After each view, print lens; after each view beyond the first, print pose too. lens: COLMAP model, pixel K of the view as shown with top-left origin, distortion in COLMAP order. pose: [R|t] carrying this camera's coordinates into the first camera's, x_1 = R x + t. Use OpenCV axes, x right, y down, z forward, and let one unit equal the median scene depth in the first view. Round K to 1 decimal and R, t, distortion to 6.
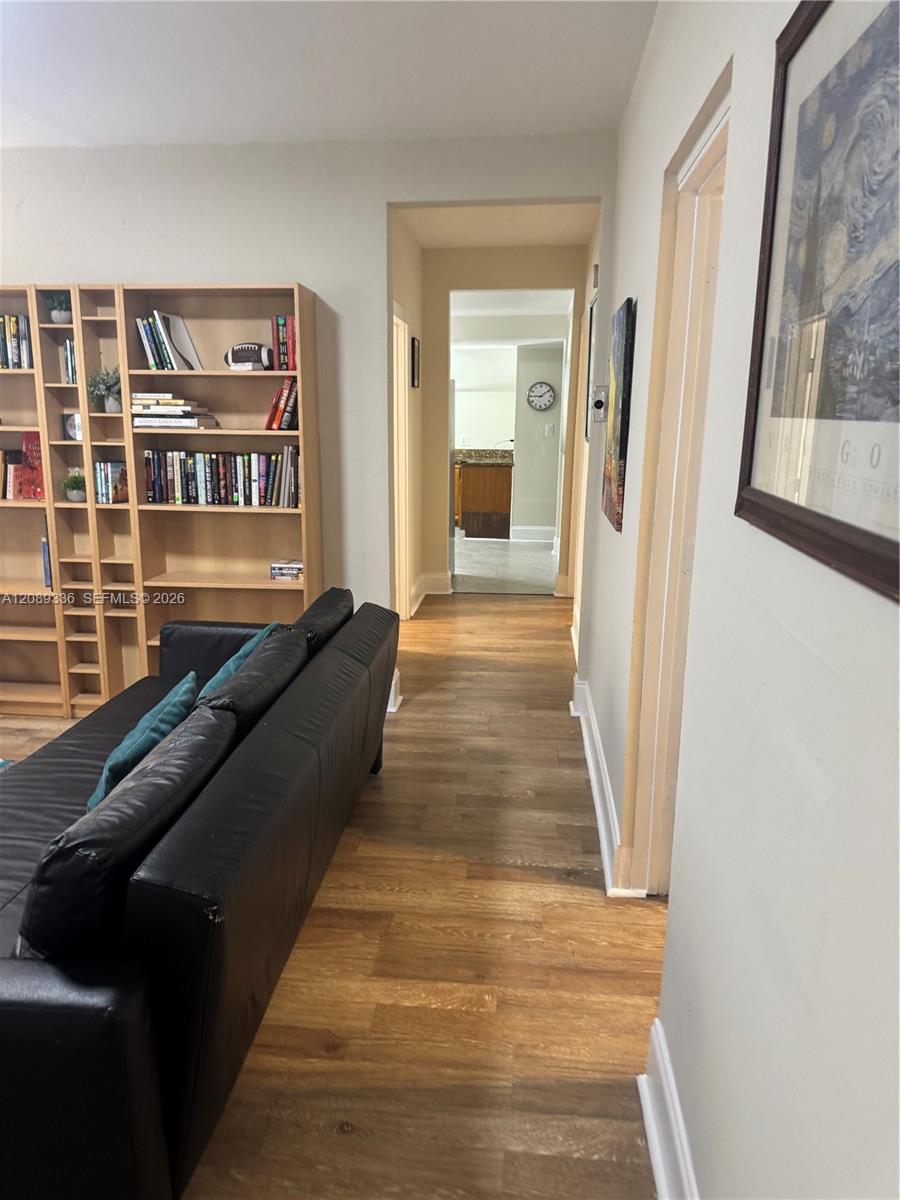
lens RADIAL K [[836.6, 0, 444.3], [0, 836.6, 596.7], [0, 0, 1]] dist [0.050525, -0.060555]
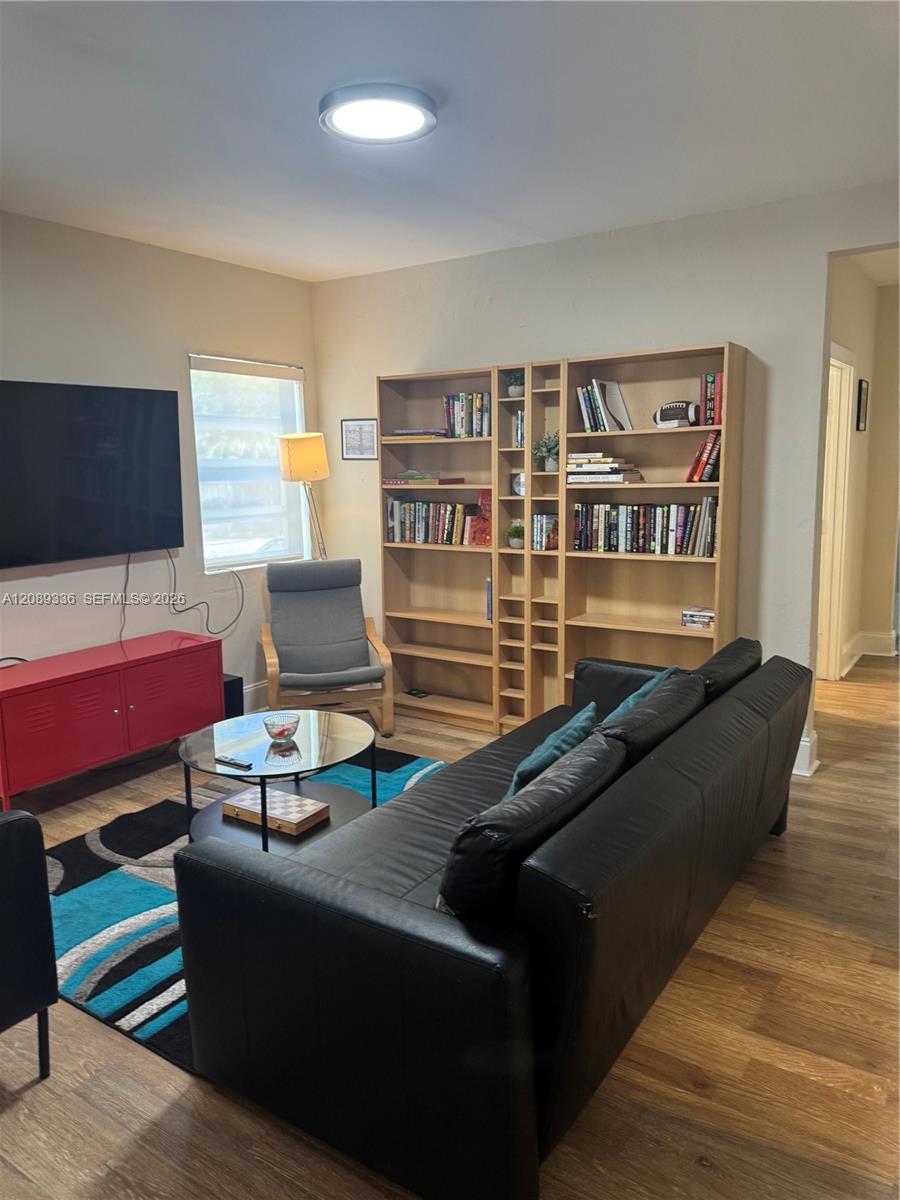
lens RADIAL K [[837.1, 0, 456.4], [0, 837.1, 594.6], [0, 0, 1]] dist [0.142534, -0.201861]
pose [[0.882055, 0.048376, -0.468656, 0.034421], [-0.075176, 0.996422, -0.038634, 0.002027], [0.465110, 0.069309, 0.882535, -0.051311]]
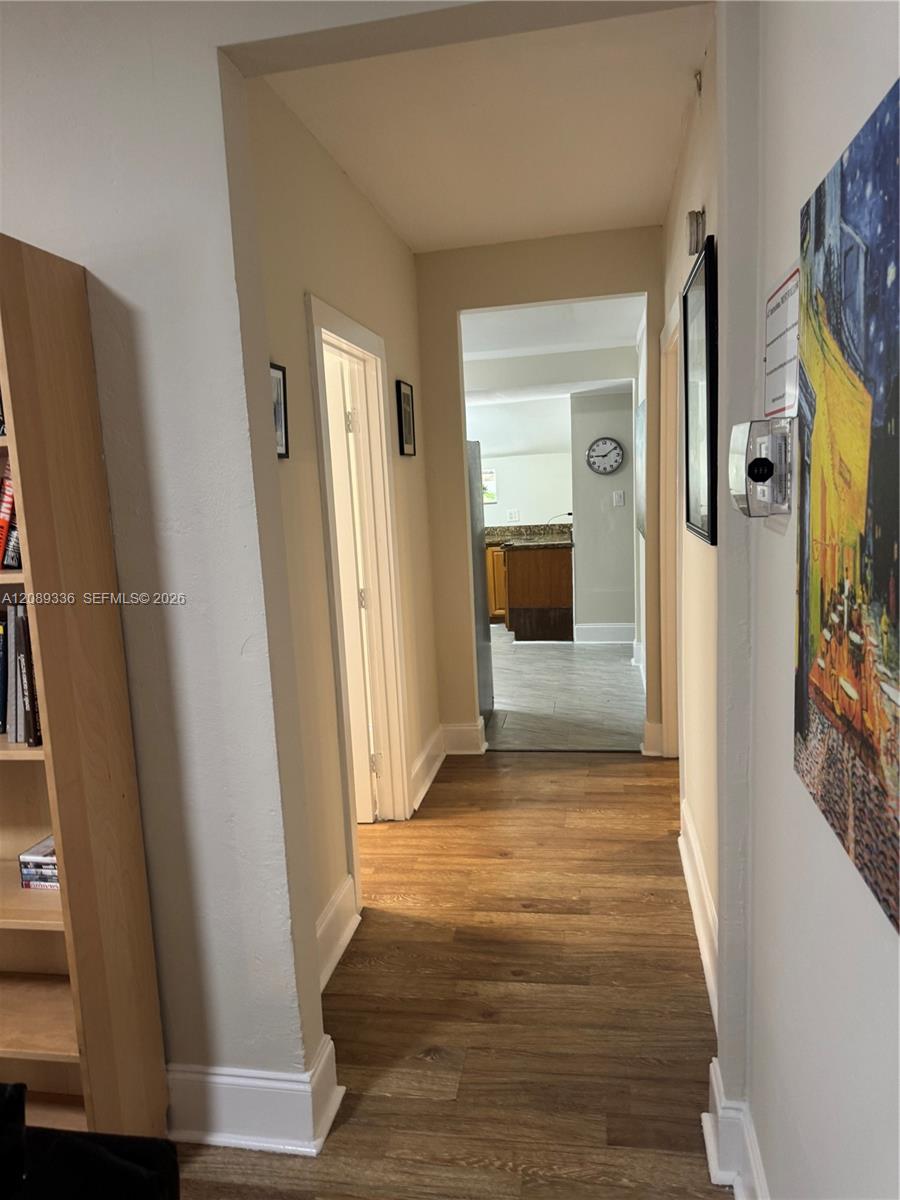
lens RADIAL K [[811.5, 0, 448.4], [0, 811.5, 575.7], [0, 0, 1]] dist [0.041975, -0.061910]
pose [[0.995349, -0.044241, -0.085573, 0.068707], [0.035929, 0.994700, -0.096343, -0.138210], [0.089382, 0.092820, 0.991663, 0.568262]]
